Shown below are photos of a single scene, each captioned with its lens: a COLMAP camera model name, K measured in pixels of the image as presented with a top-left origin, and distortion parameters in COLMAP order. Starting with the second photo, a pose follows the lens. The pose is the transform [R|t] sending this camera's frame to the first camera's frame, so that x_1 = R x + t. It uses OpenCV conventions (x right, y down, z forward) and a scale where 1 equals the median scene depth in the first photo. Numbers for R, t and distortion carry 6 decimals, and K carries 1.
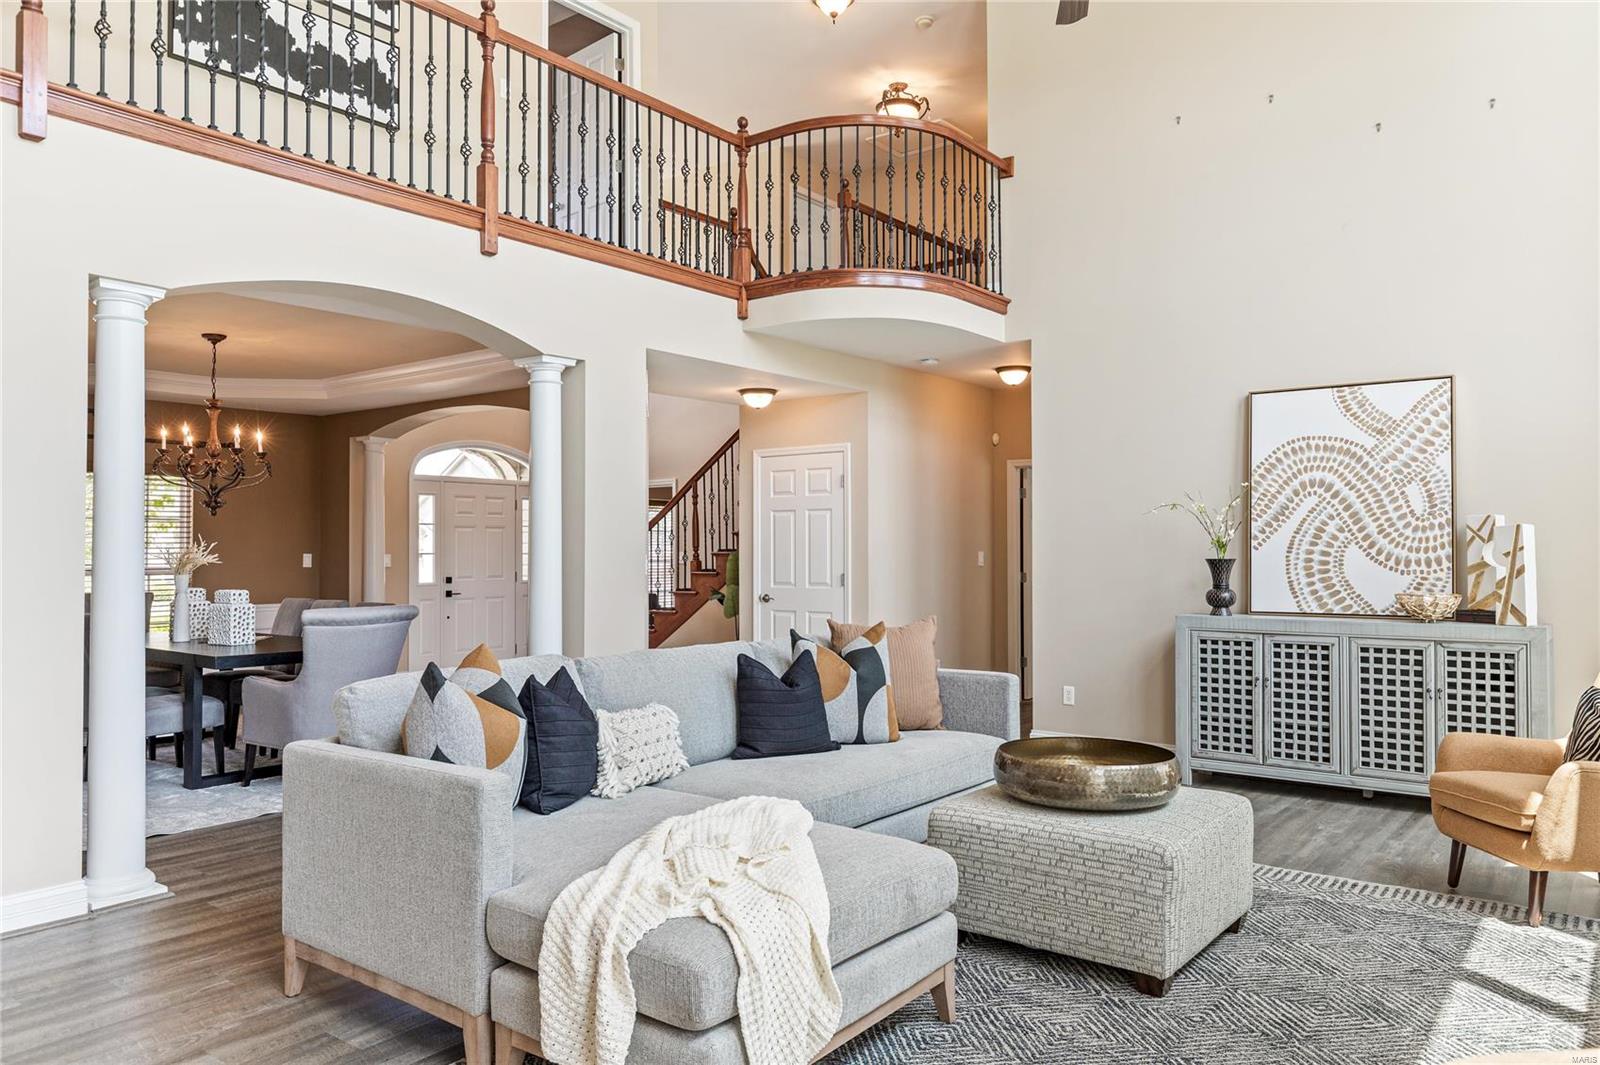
lens RADIAL K [[1090.0, 0, 806.1], [0, 1090.0, 530.3], [0, 0, 1]] dist [0.004916, 0.000077]
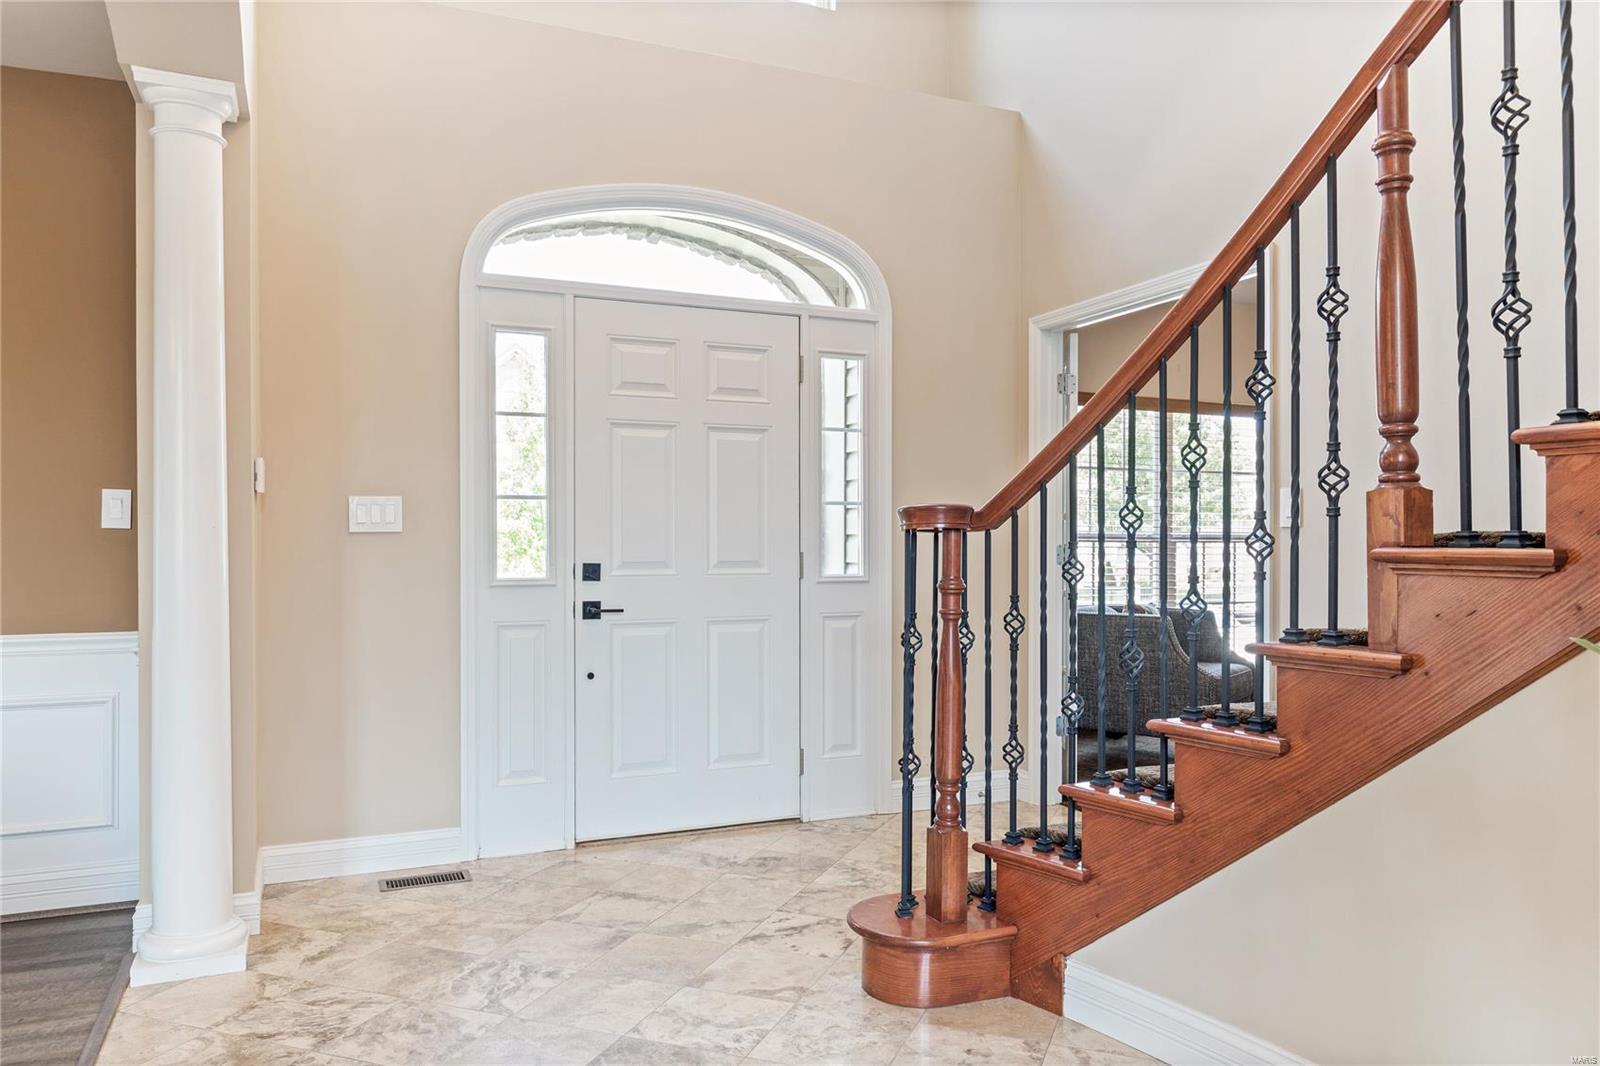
lens RADIAL K [[1090.0, 0, 800.2], [0, 1090.0, 536.9], [0, 0, 1]] dist [0.004916, 0.000077]
pose [[0.858698, -0.001205, -0.512481, -0.093086], [0.007128, 0.999929, 0.009592, 0.033635], [0.512432, -0.011890, 0.858645, 0.781021]]
